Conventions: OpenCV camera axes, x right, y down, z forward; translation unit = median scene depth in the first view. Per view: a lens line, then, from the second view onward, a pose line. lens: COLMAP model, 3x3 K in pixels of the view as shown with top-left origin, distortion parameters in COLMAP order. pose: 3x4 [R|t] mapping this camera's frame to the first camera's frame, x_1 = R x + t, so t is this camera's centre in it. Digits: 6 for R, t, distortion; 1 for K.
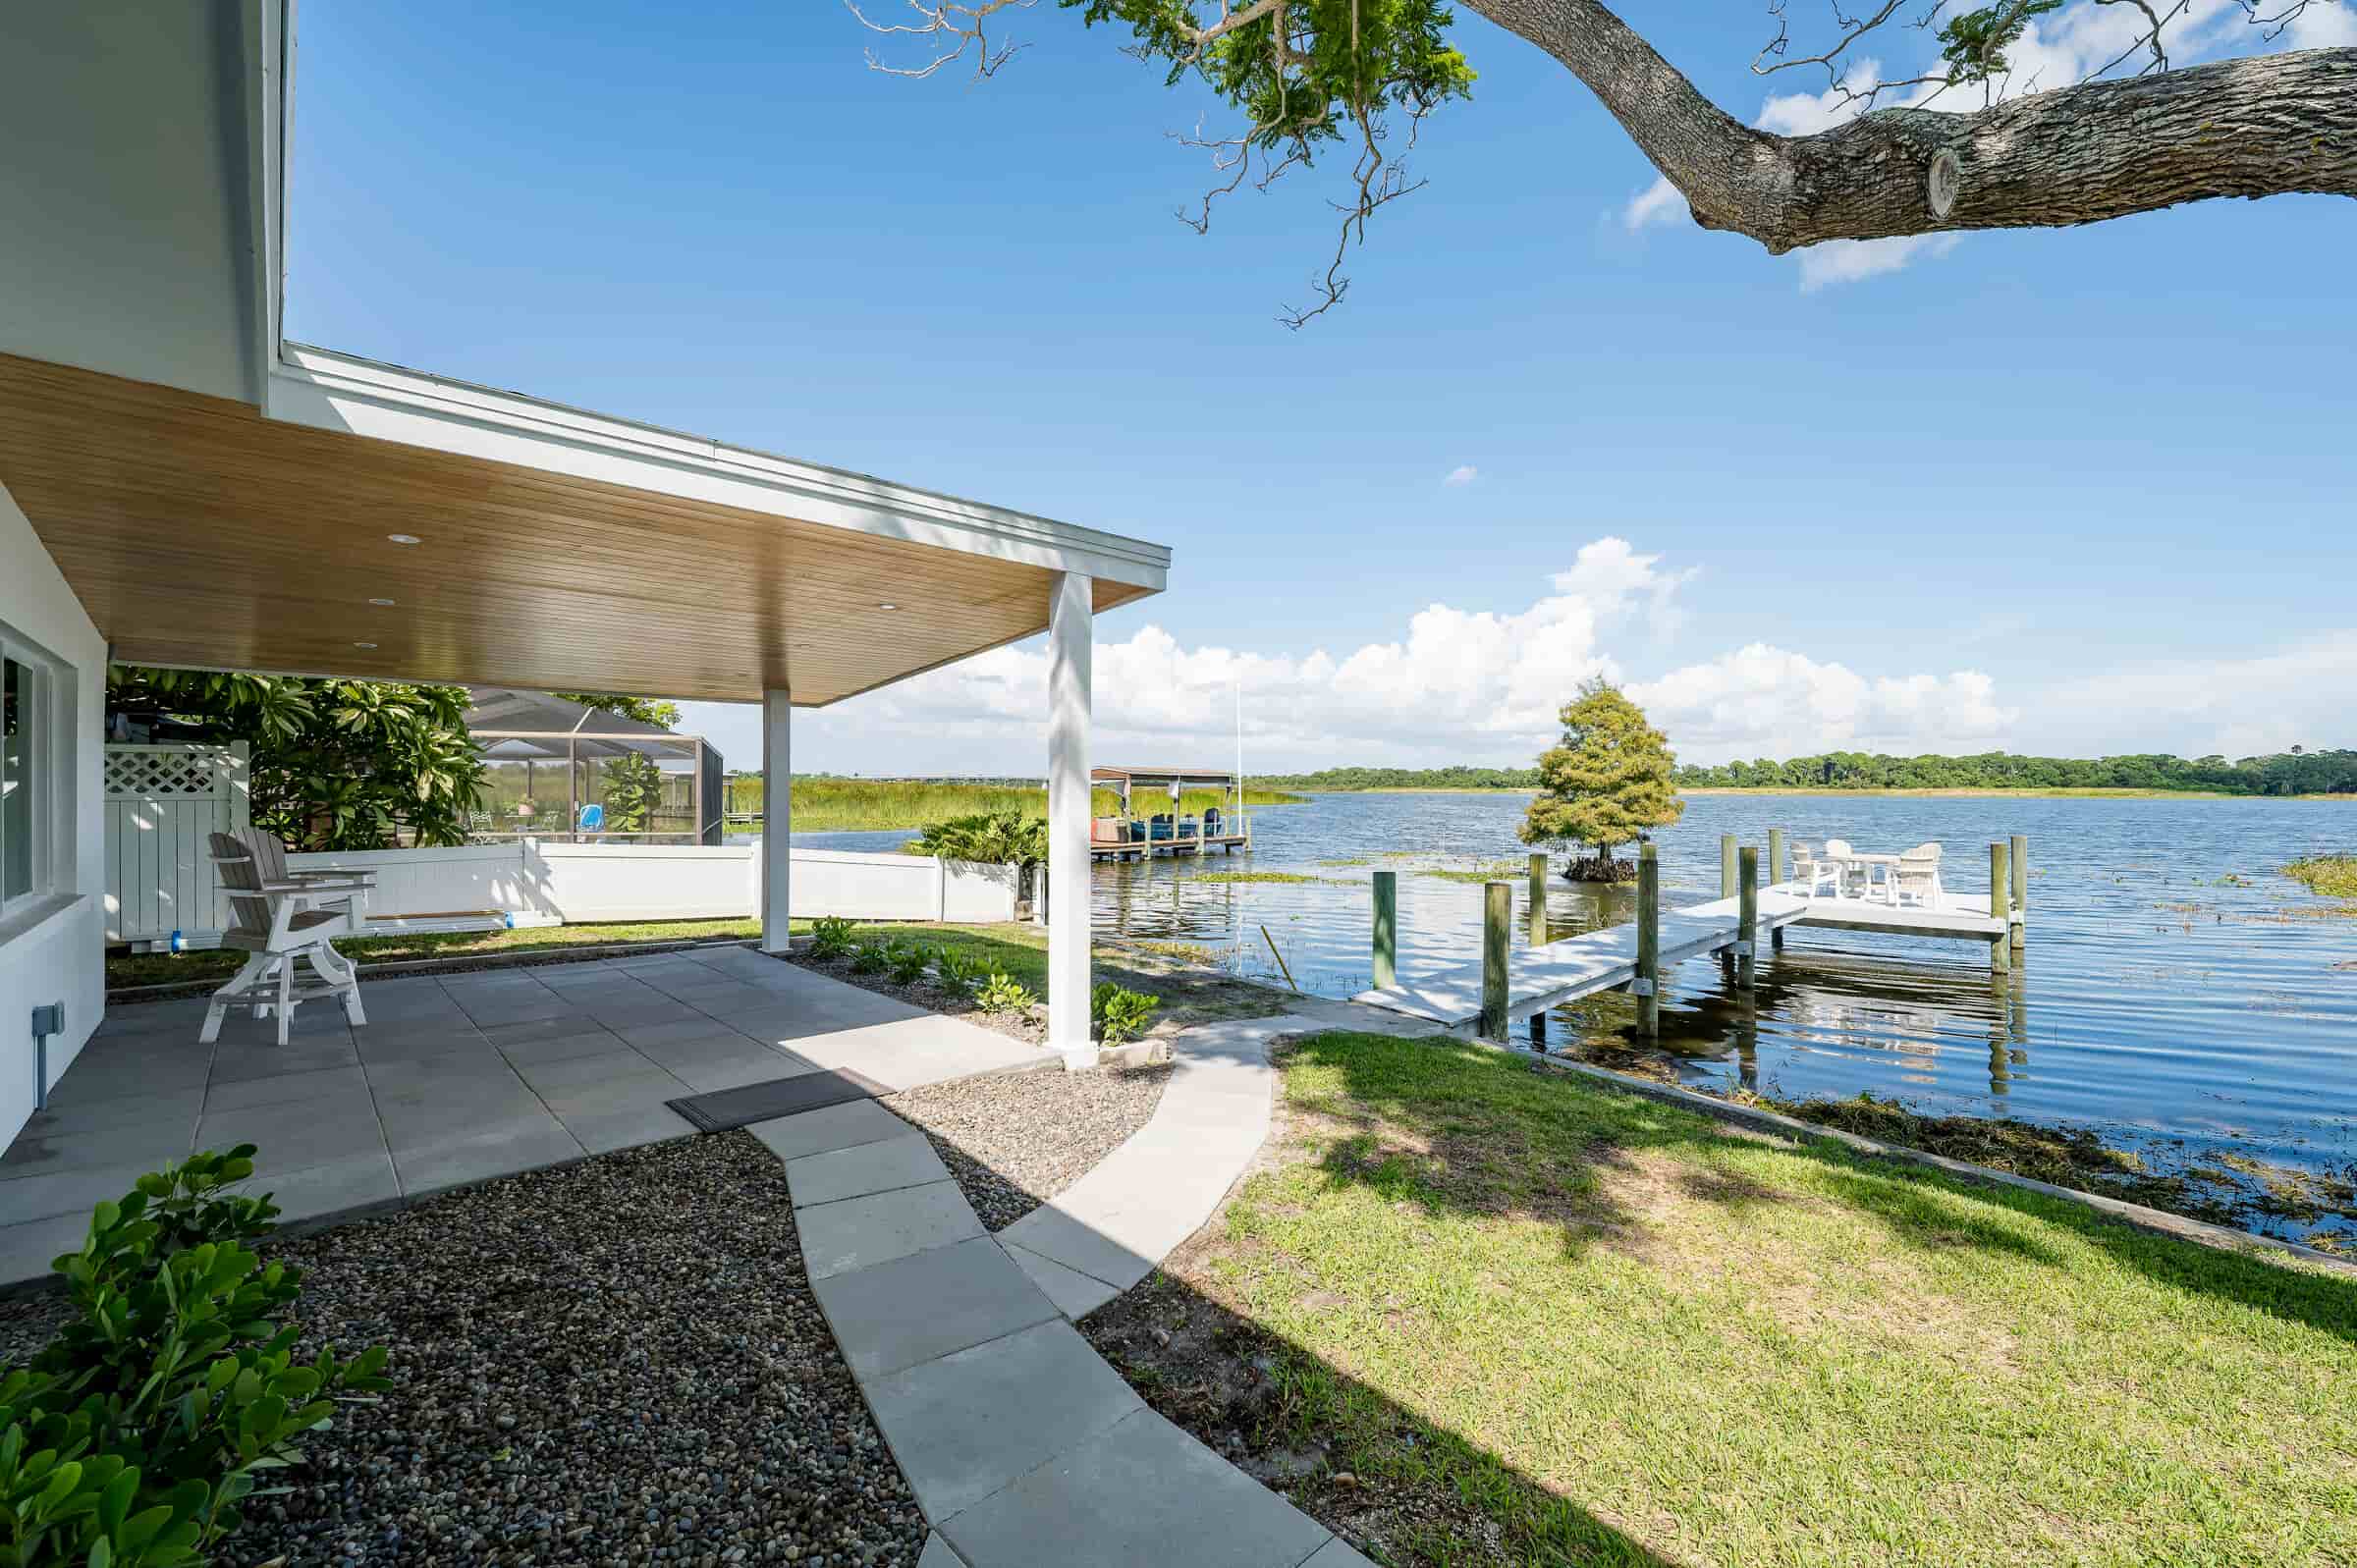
lens RADIAL K [[1002.9, 0, 1178.5], [0, 1002.9, 784.0], [0, 0, 1]] dist [0.014919, 0.000013]
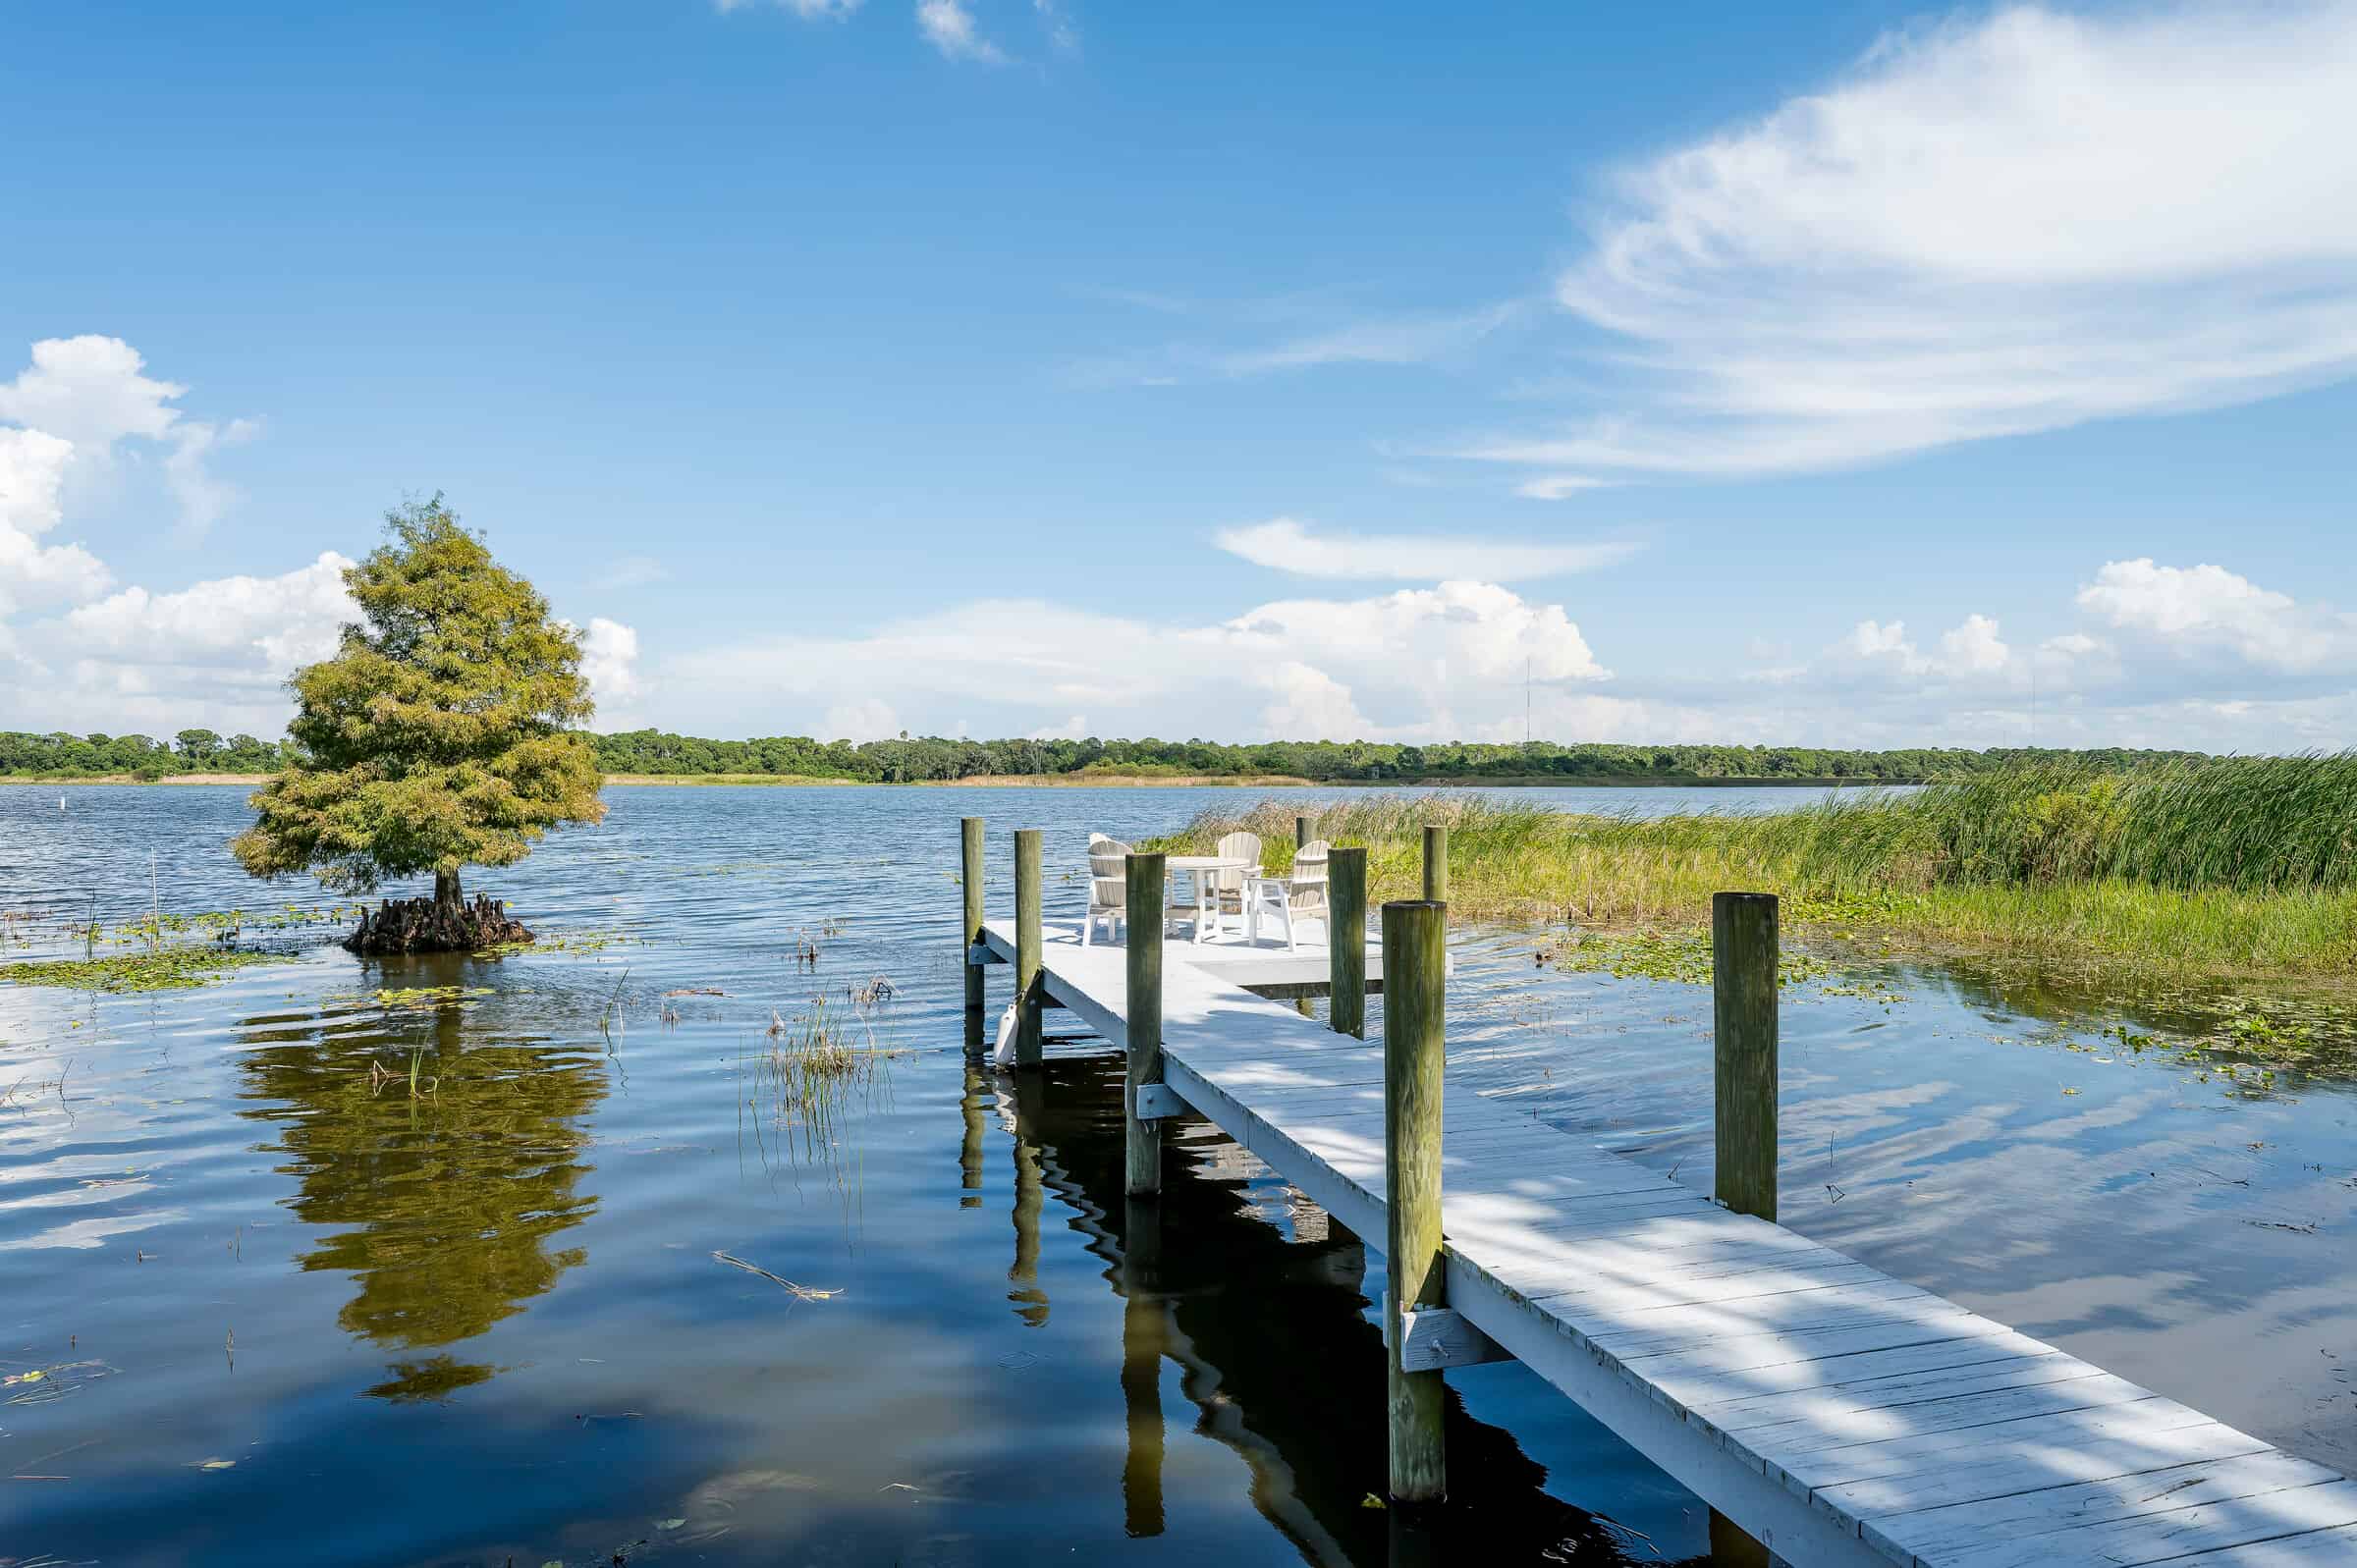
lens RADIAL K [[1504.0, 0, 1222.2], [0, 1504.0, 851.5], [0, 0, 1]] dist [-0.015512, -0.001431]
pose [[0.483638, -0.044505, 0.874136, -0.007249], [-0.002351, 0.998637, 0.052144, 0.012469], [-0.875265, -0.027274, 0.482874, 0.293675]]
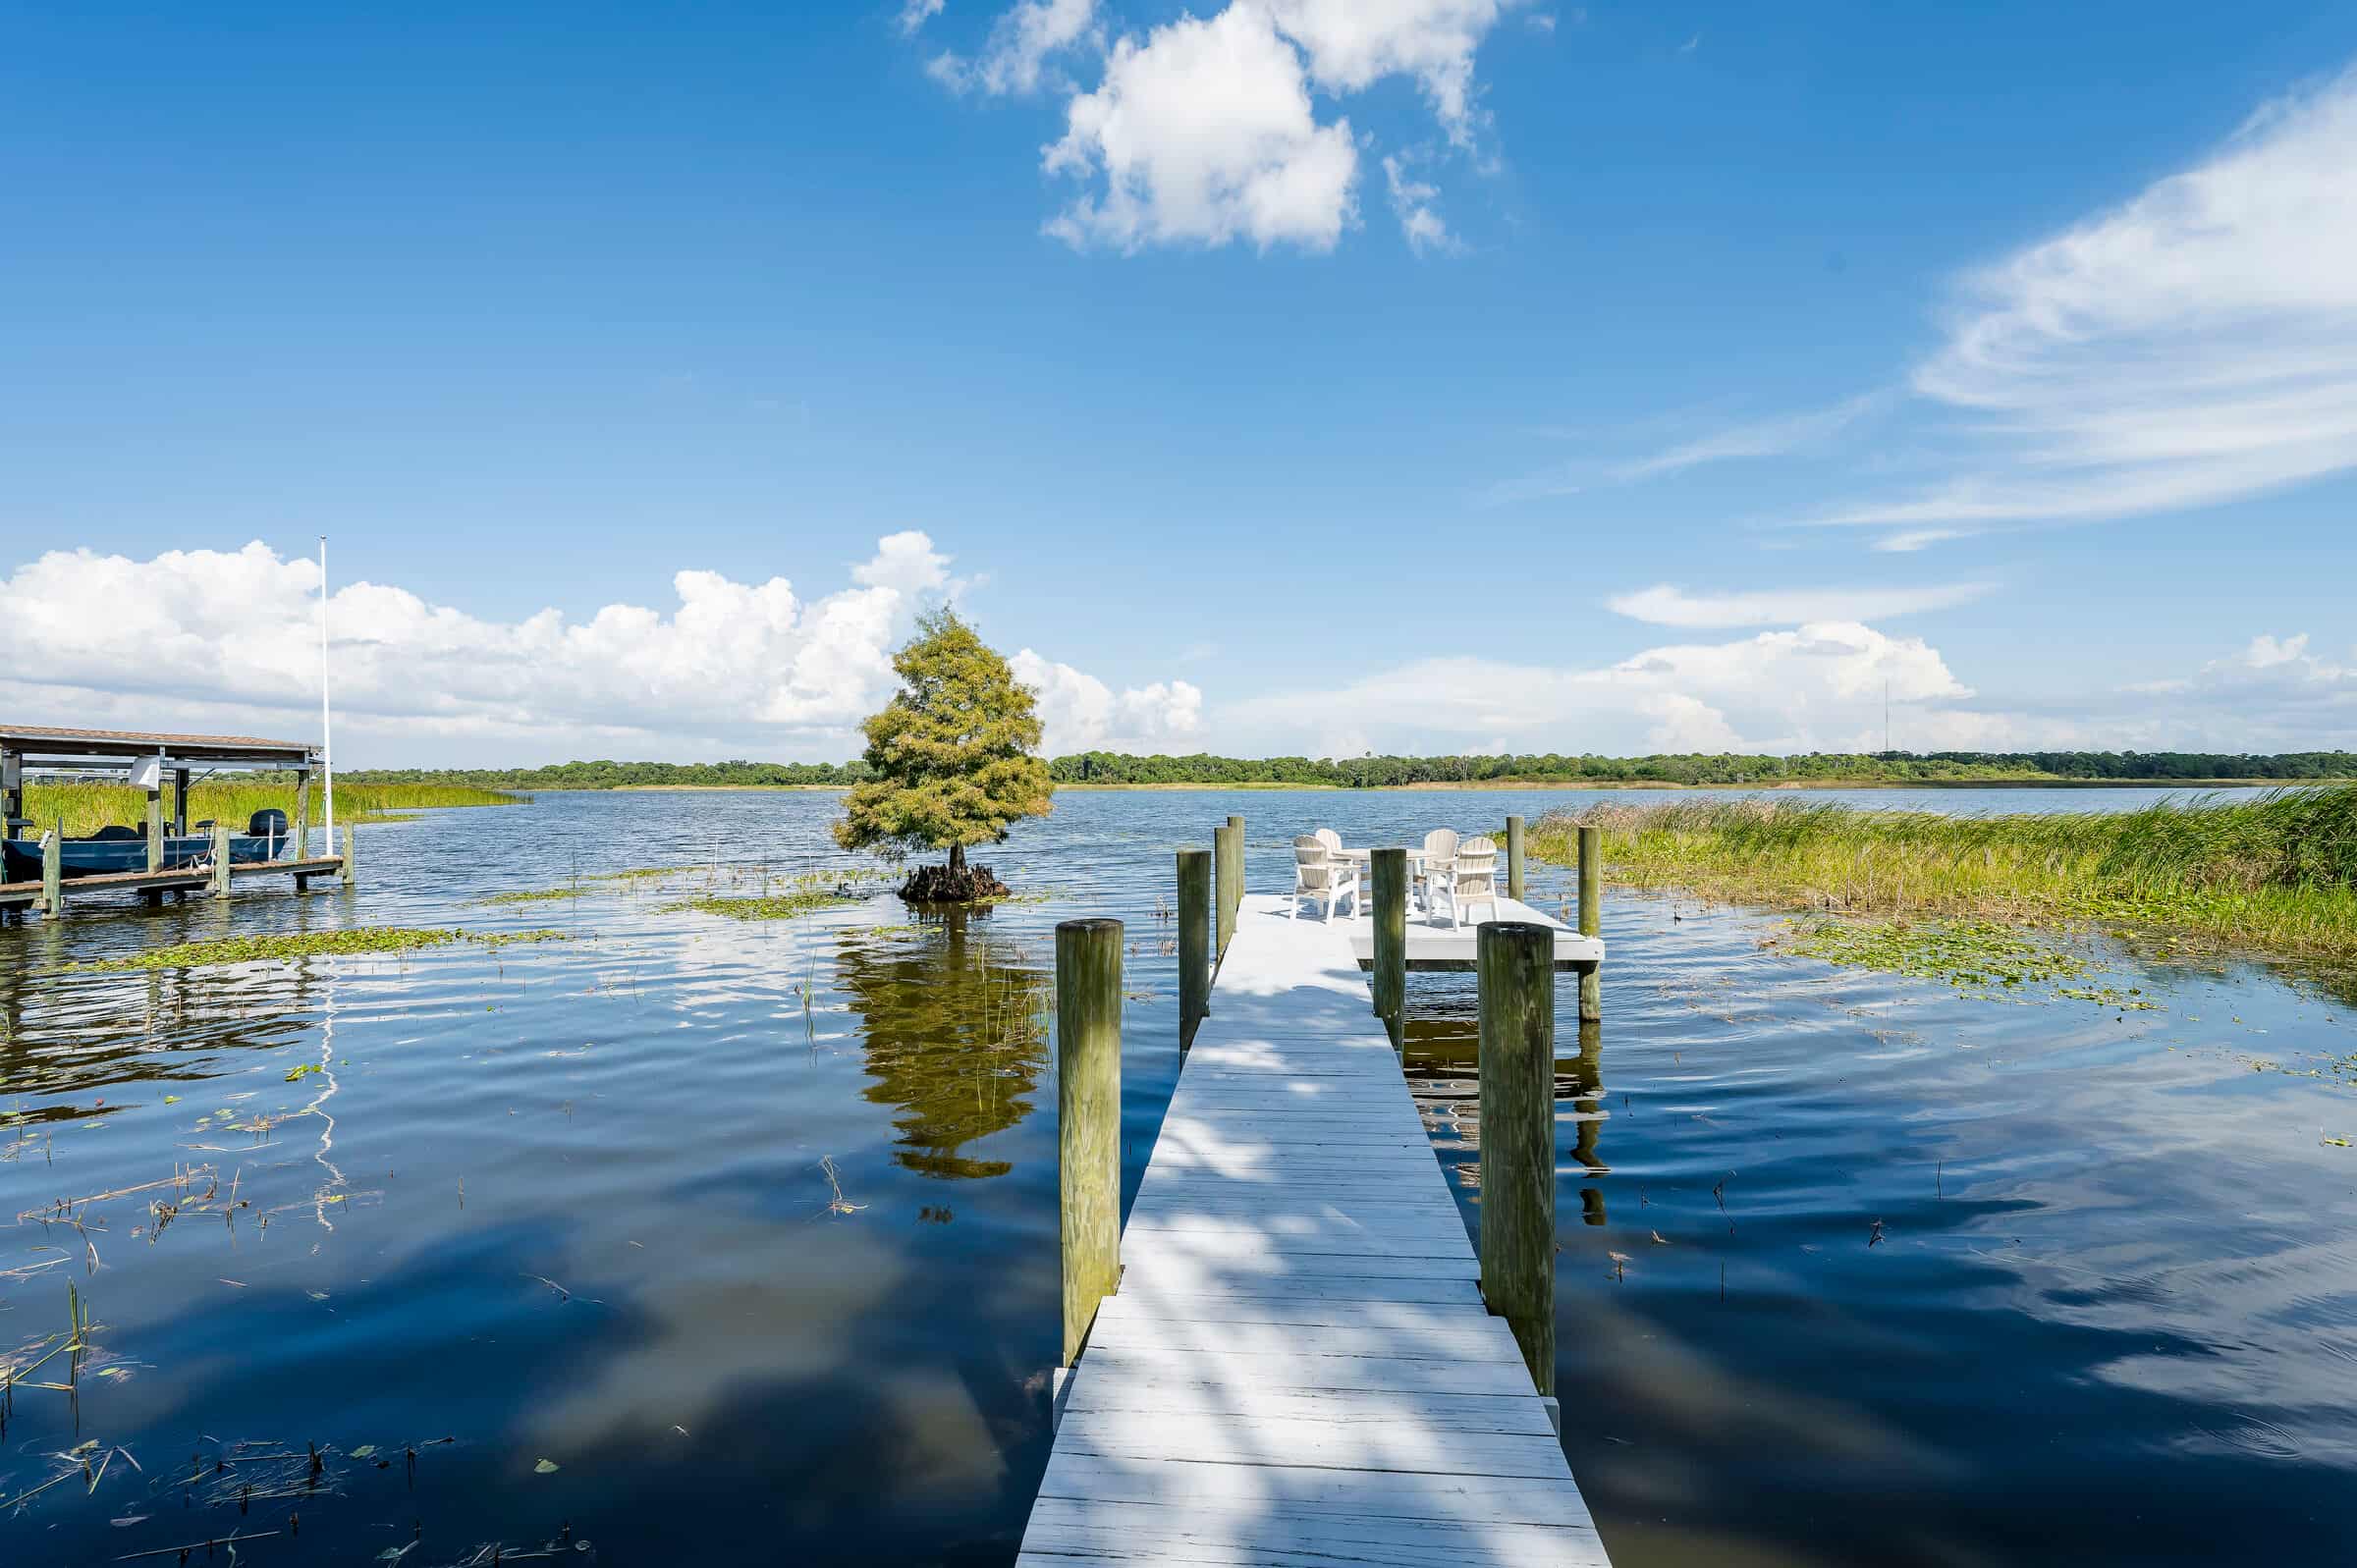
lens RADIAL K [[1051.3, 0, 1178.5], [0, 1051.3, 784.0], [0, 0, 1]] dist [-0.000061, 0.000264]
pose [[0.783757, -0.005176, 0.621046, 0.072381], [0.004518, 0.999986, 0.002632, 0.012283], [-0.621051, 0.000743, 0.783770, 0.268435]]
